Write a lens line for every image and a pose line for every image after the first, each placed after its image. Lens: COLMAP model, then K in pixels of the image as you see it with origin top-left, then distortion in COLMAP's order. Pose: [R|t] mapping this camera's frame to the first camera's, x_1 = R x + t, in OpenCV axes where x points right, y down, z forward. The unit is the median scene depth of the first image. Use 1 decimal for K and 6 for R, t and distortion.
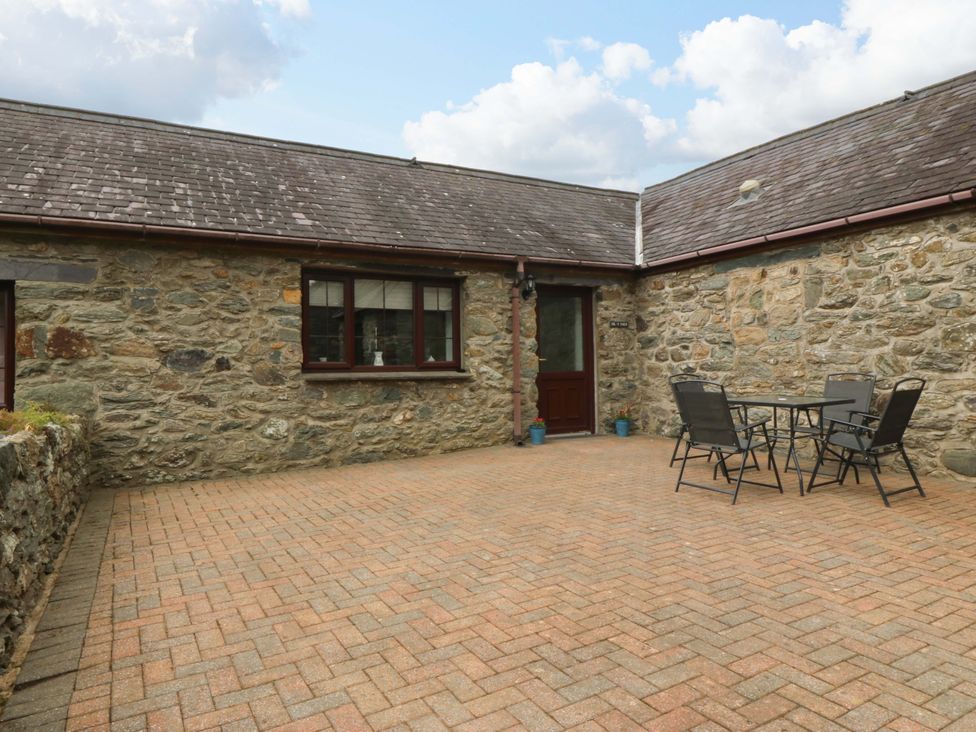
lens RADIAL K [[601.8, 0, 483.4], [0, 601.8, 351.6], [0, 0, 1]] dist [0.002198, -0.005168]
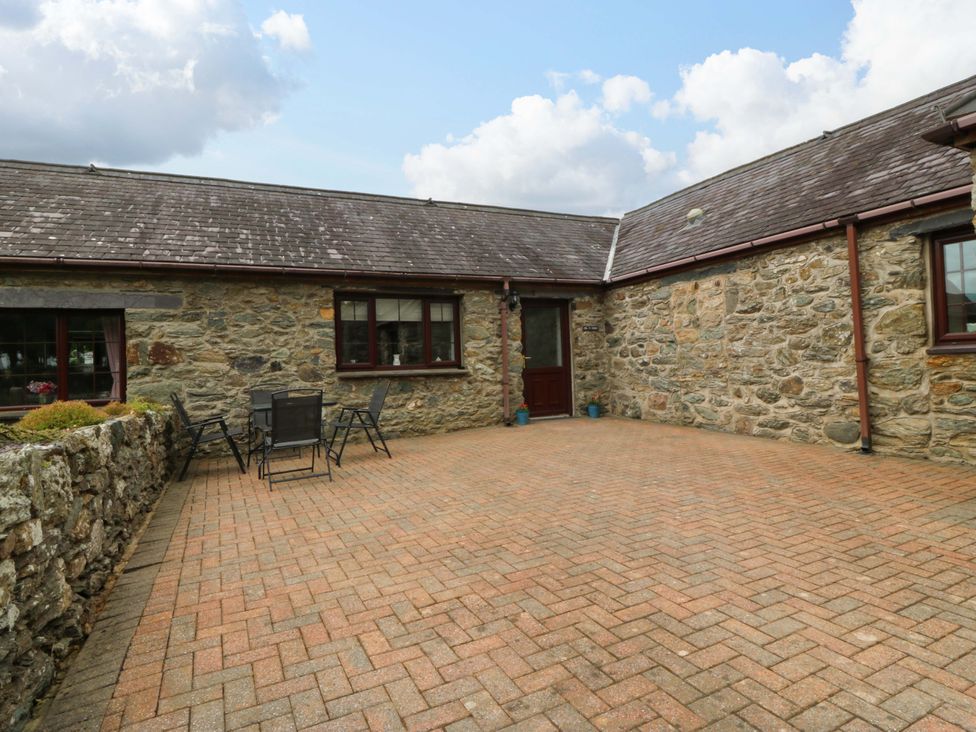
lens RADIAL K [[513.1, 0, 484.2], [0, 513.1, 355.0], [0, 0, 1]] dist [0.001134, -0.008887]
pose [[0.998004, -0.020200, -0.059833, 0.090997], [0.020659, 0.999762, 0.007062, -0.002642], [0.059676, -0.008284, 0.998183, -0.100590]]
